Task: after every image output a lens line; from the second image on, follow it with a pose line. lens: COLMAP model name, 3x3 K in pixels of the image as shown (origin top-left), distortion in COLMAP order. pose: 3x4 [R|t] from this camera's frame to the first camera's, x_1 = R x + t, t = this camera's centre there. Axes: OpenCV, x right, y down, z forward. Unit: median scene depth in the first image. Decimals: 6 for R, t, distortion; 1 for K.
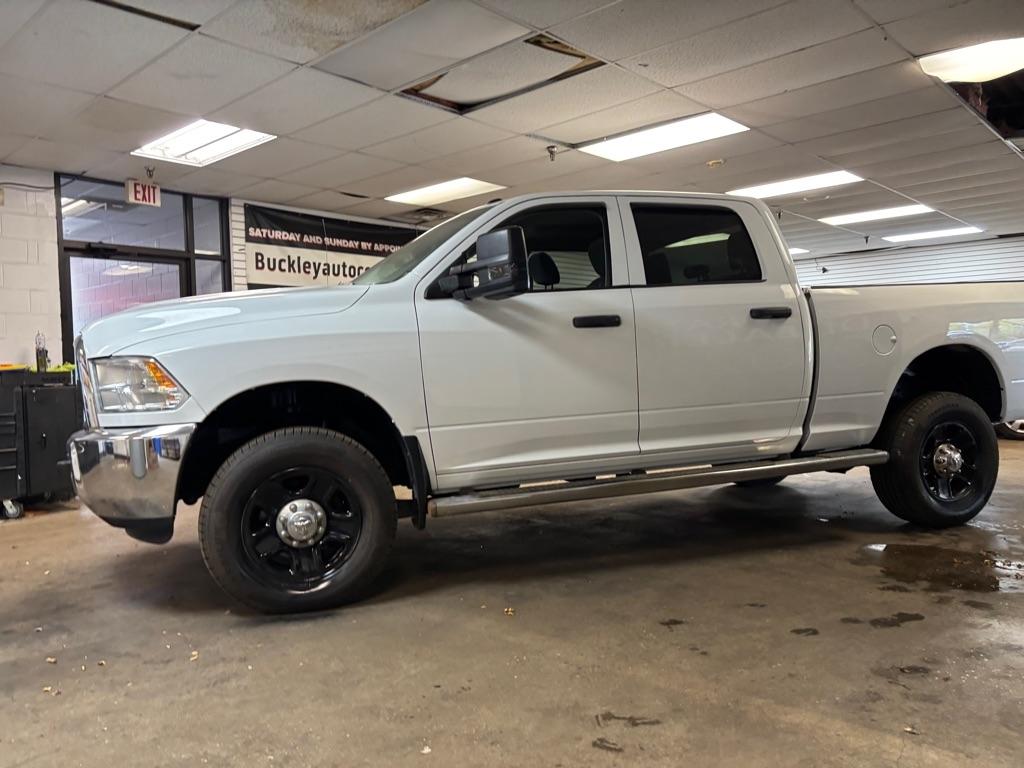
lens RADIAL K [[771.9, 0, 504.5], [0, 771.9, 383.4], [0, 0, 1]] dist [0.048462, -0.054795]
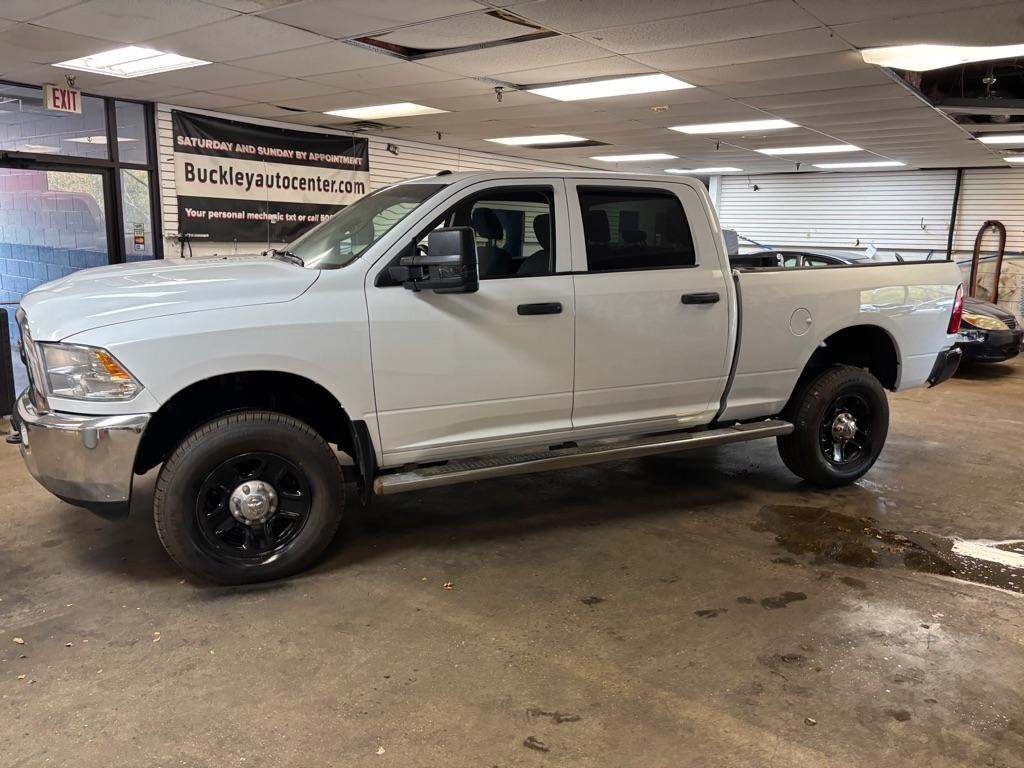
lens RADIAL K [[771.9, 0, 502.3], [0, 771.9, 371.8], [0, 0, 1]] dist [0.048462, -0.054795]
pose [[0.994988, 0.032354, 0.094619, -0.026097], [-0.046131, 0.988023, 0.147253, -0.143094], [-0.088721, -0.150880, 0.984563, -0.038703]]
